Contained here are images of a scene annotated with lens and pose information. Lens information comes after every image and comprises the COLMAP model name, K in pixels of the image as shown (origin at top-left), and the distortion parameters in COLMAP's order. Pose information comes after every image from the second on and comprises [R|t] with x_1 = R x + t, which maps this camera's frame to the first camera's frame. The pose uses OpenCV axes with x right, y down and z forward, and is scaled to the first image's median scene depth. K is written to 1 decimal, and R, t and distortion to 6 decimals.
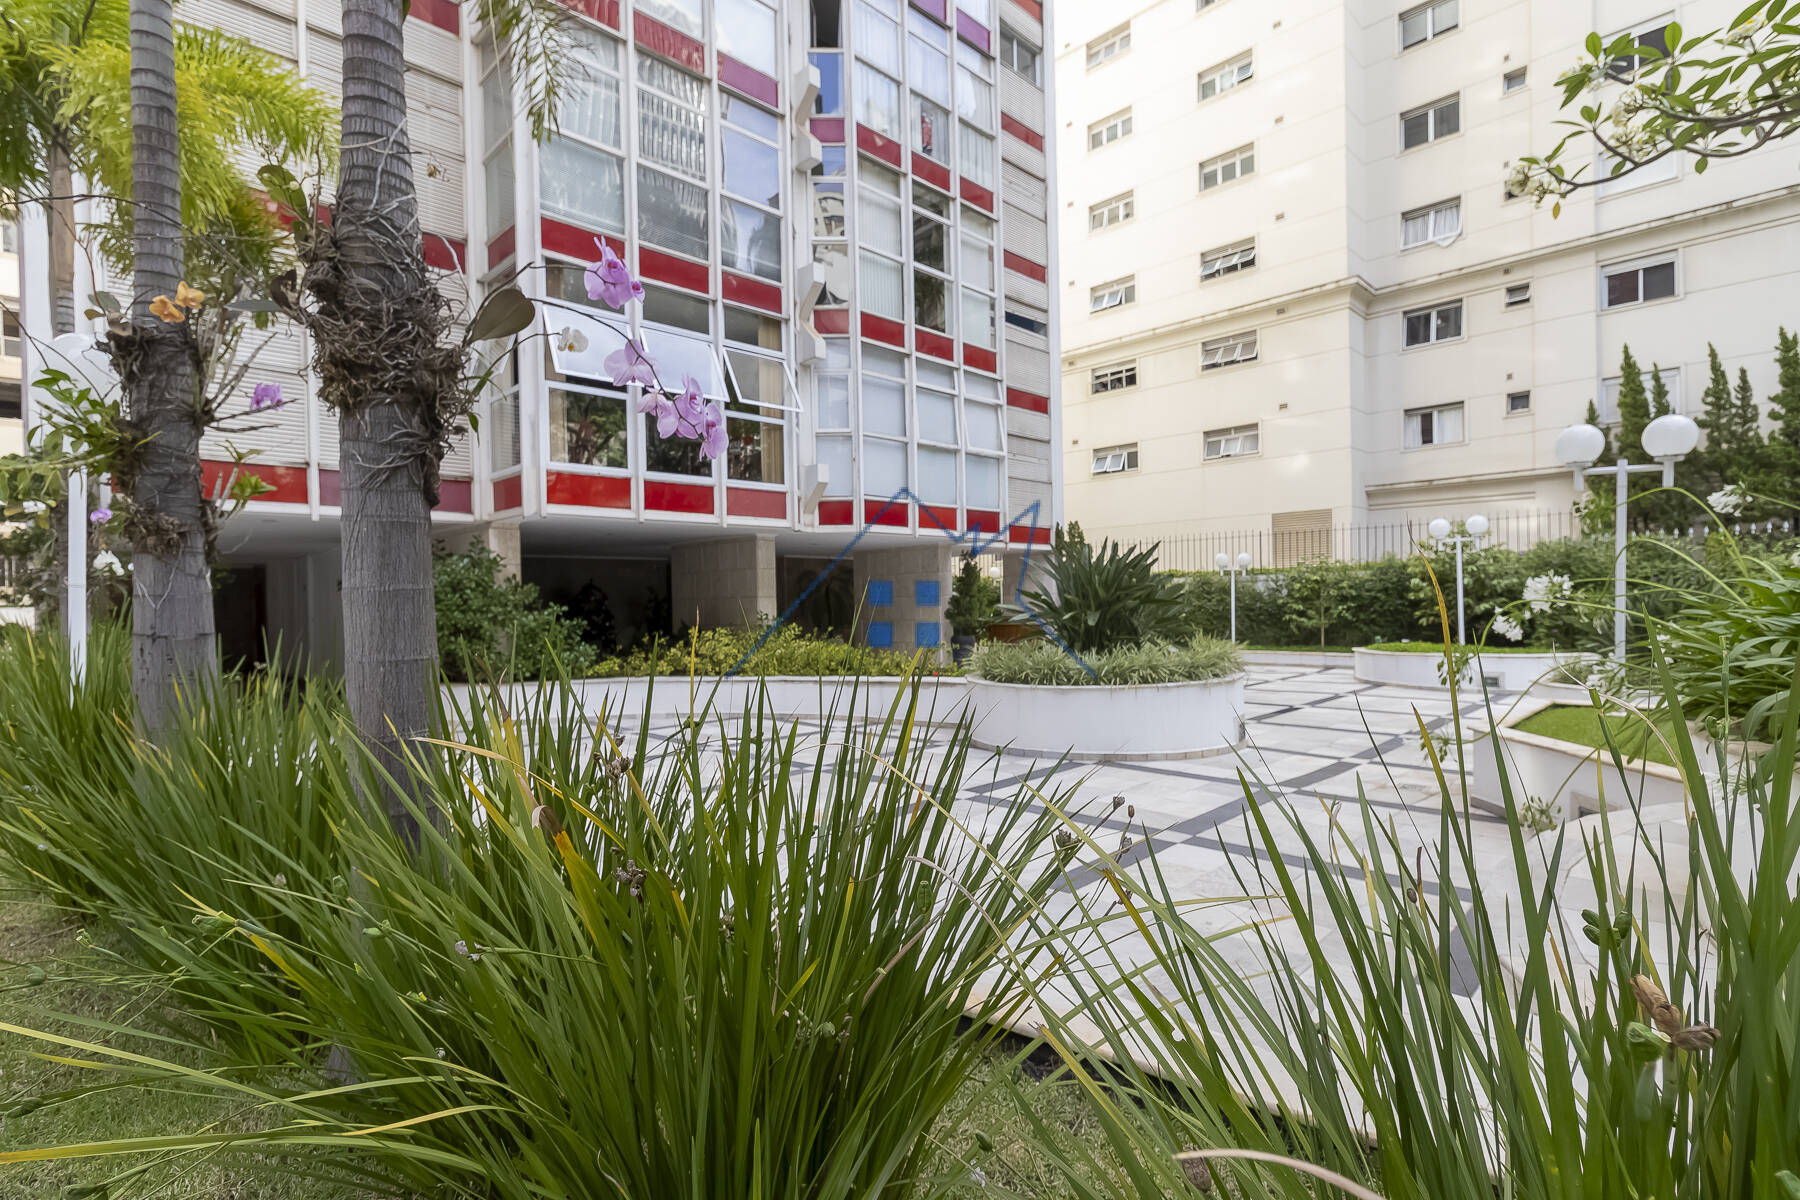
lens RADIAL K [[847.2, 0, 910.4], [0, 847.2, 635.8], [0, 0, 1]] dist [0.005200, 0.001097]
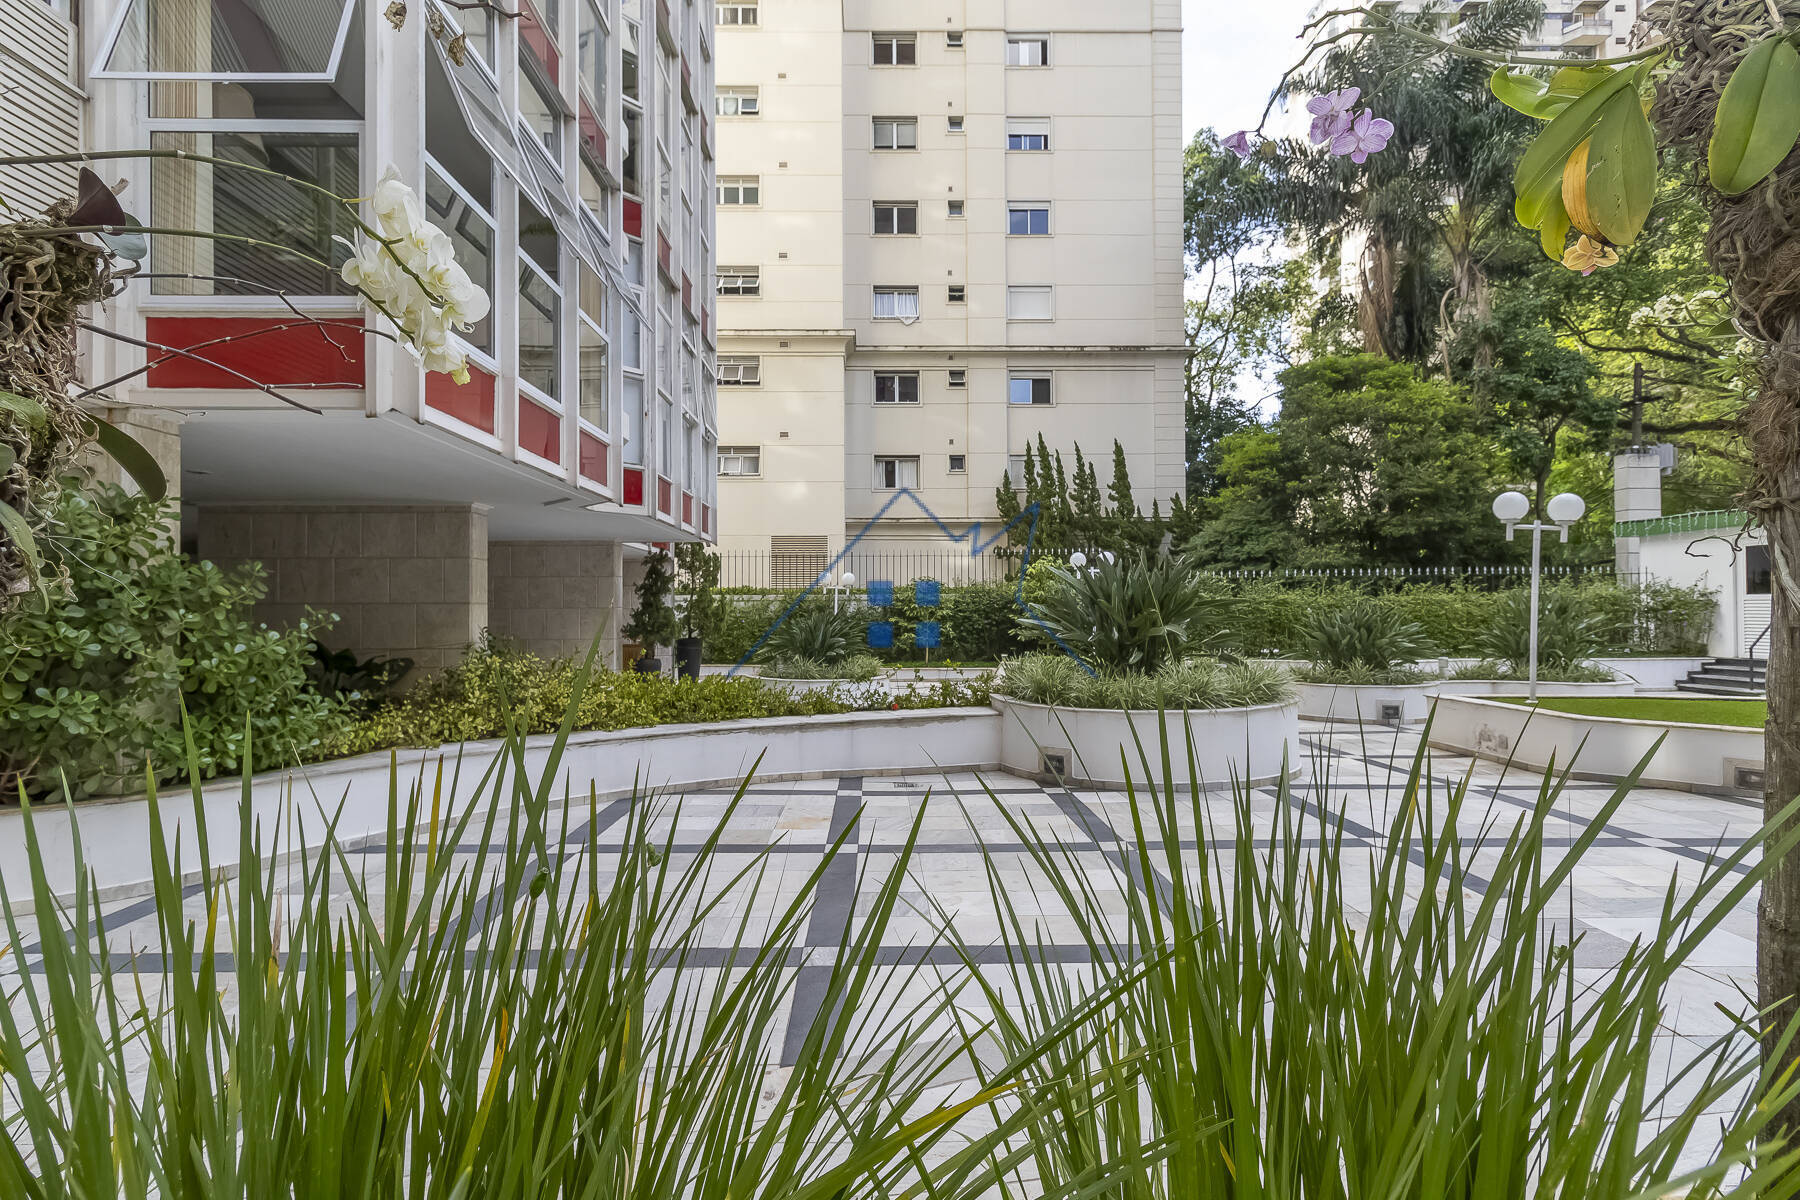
lens RADIAL K [[847.2, 0, 901.0], [0, 847.2, 618.2], [0, 0, 1]] dist [0.005200, 0.001097]
pose [[0.721692, 0.019232, 0.691947, -0.184738], [0.011198, 0.999159, -0.039449, -0.002654], [-0.692124, 0.036219, 0.720869, 0.167689]]
